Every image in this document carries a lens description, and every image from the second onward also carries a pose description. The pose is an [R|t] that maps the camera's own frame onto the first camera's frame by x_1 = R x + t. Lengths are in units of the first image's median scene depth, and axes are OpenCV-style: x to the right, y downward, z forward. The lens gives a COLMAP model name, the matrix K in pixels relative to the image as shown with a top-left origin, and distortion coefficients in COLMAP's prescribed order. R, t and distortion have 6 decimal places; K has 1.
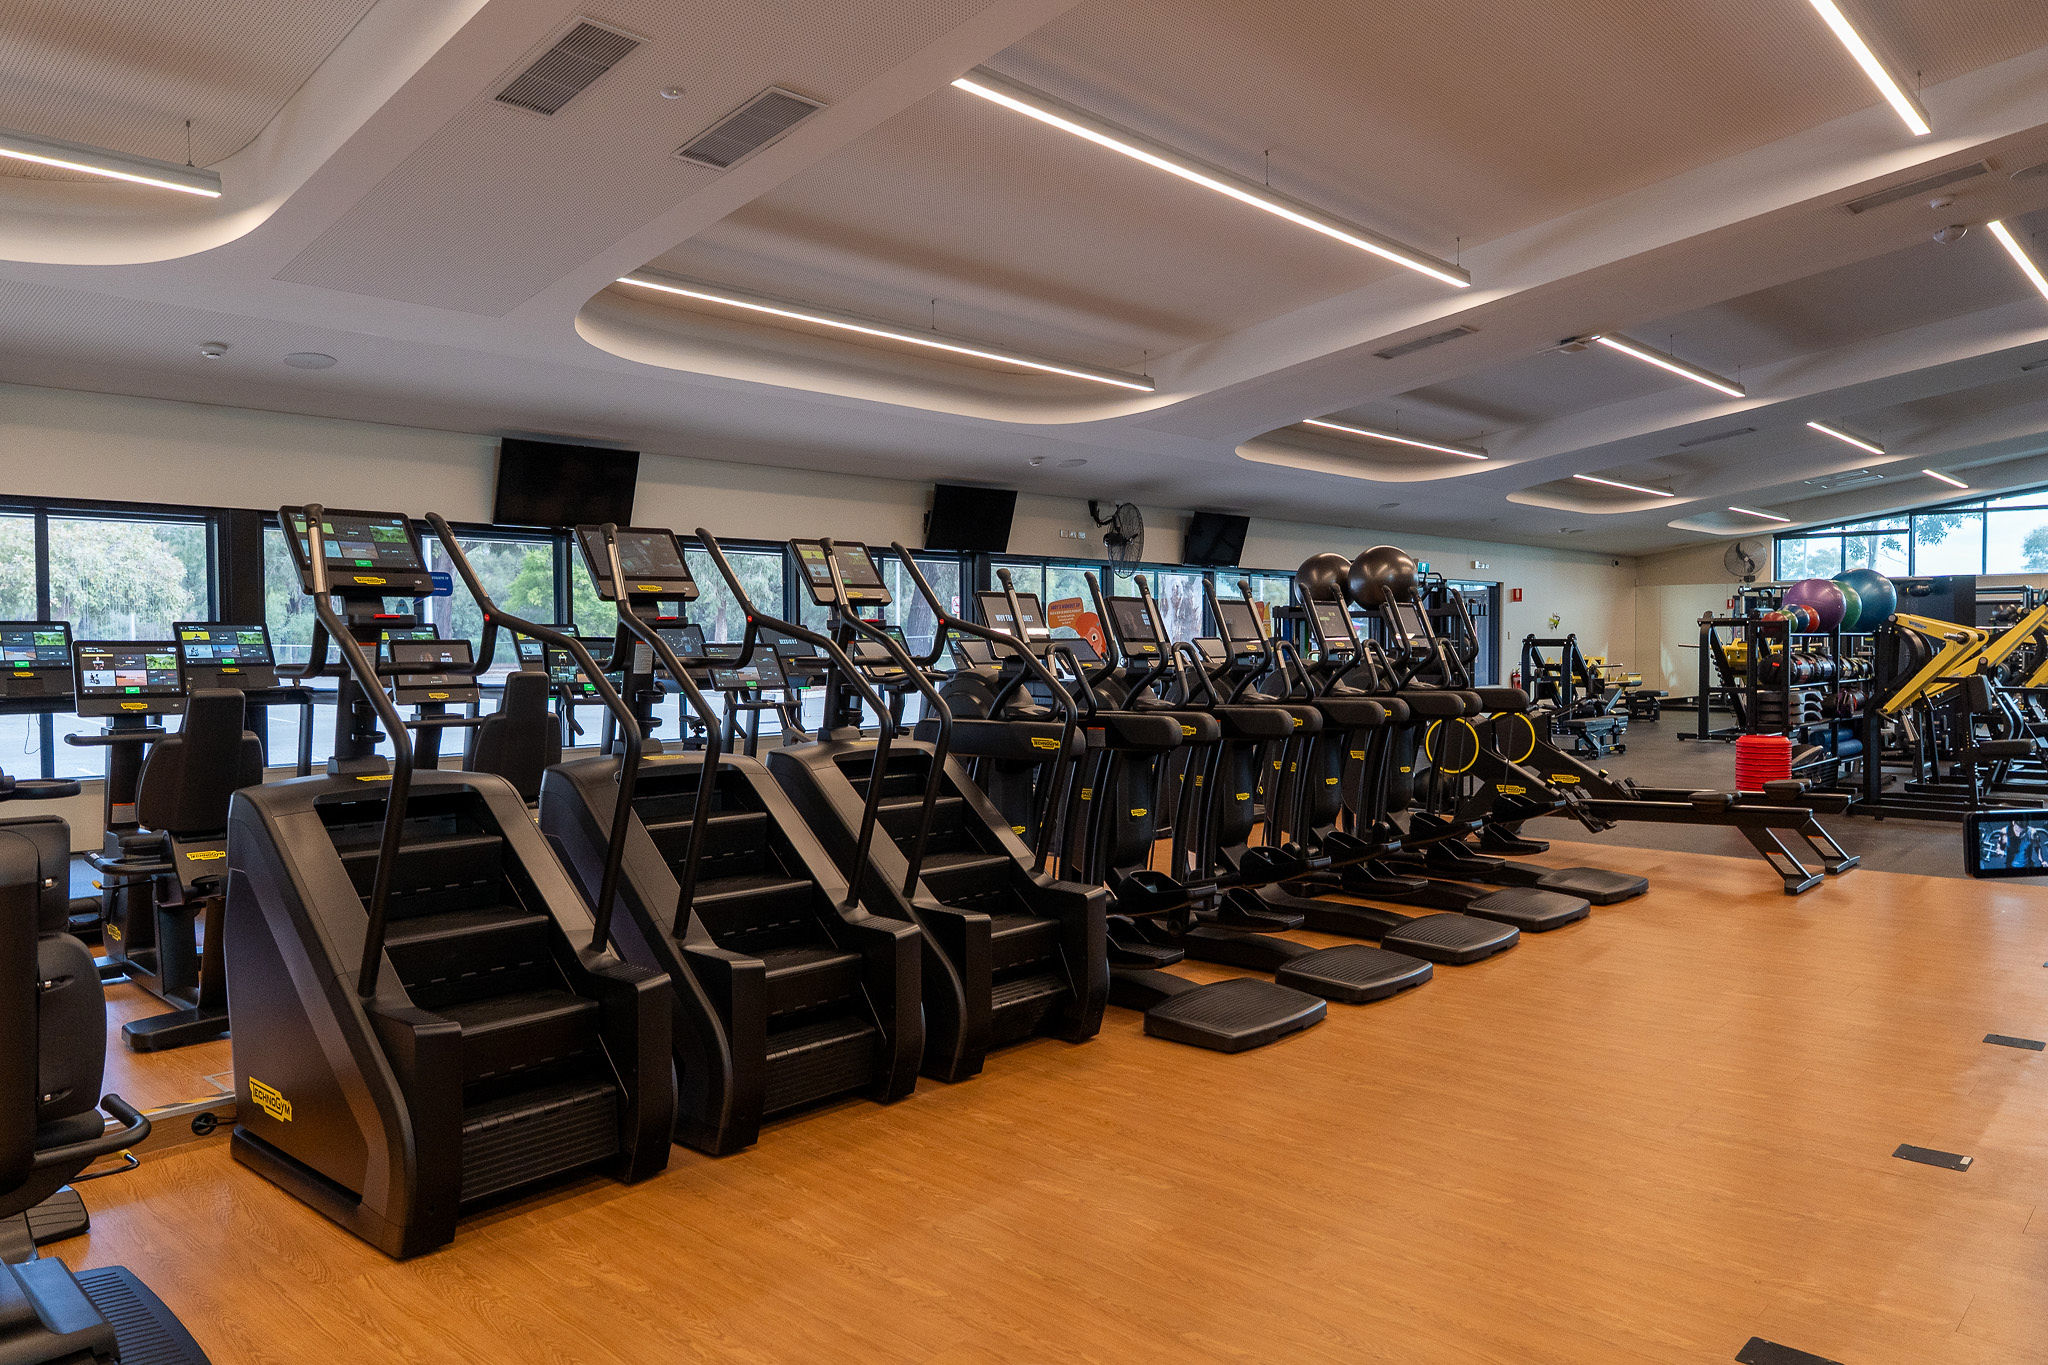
lens RADIAL K [[1411.6, 0, 1024.0], [0, 1411.6, 682.5], [0, 0, 1]] dist [-0.000085, -0.001700]
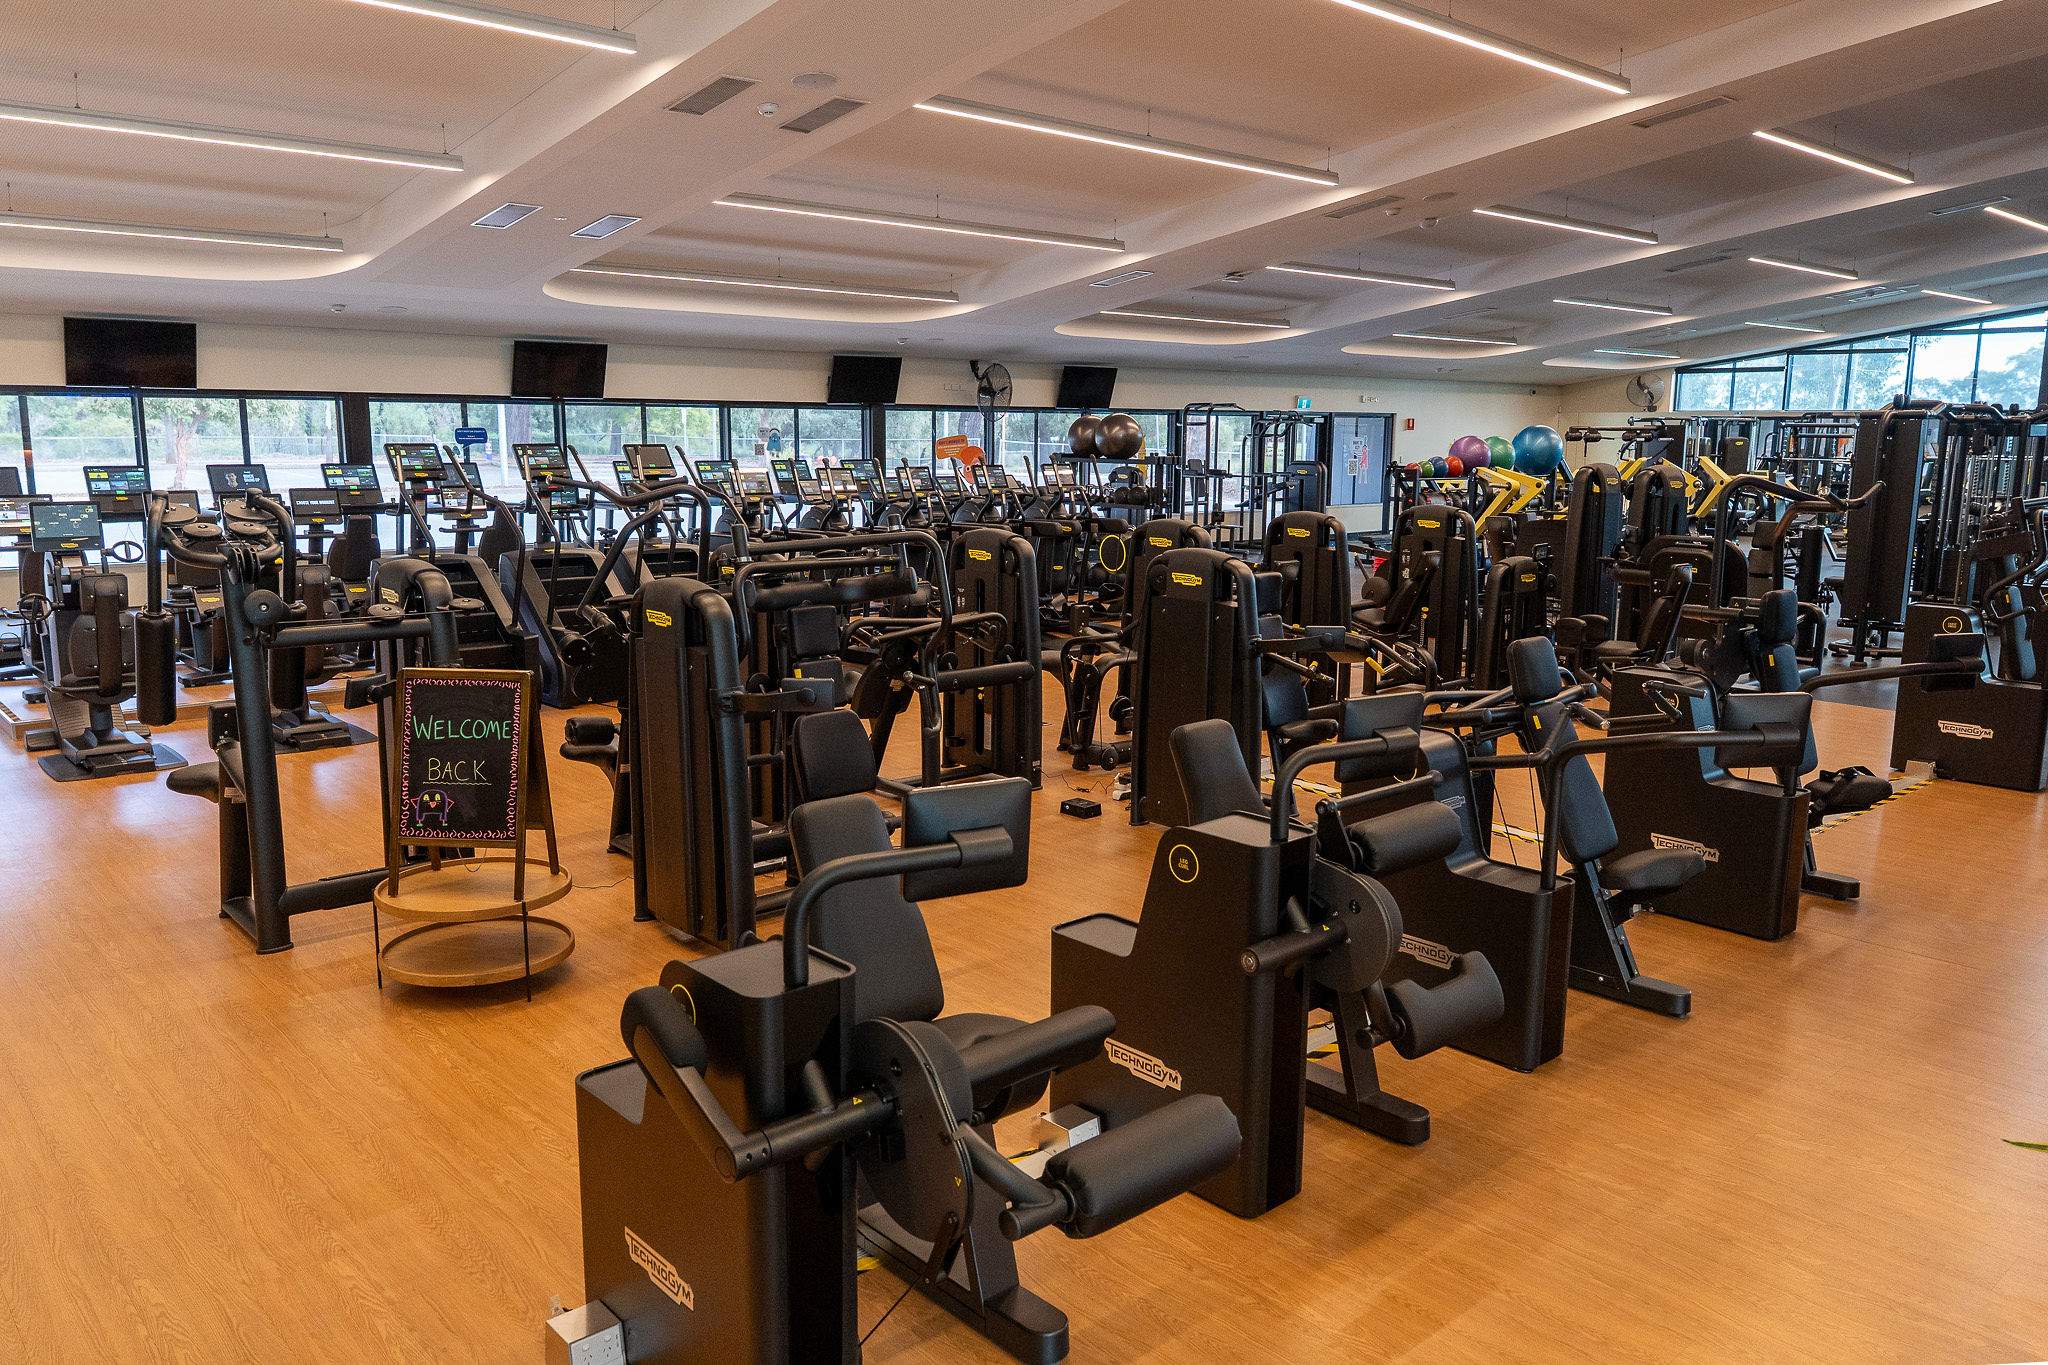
lens RADIAL K [[1526.5, 0, 1024.0], [0, 1526.5, 682.5], [0, 0, 1]] dist [0.034330, 0.008073]
pose [[0.995957, 0.029477, -0.084857, 0.266541], [-0.017757, 0.990593, 0.135686, -0.031094], [0.088058, -0.133630, 0.987111, -0.518656]]
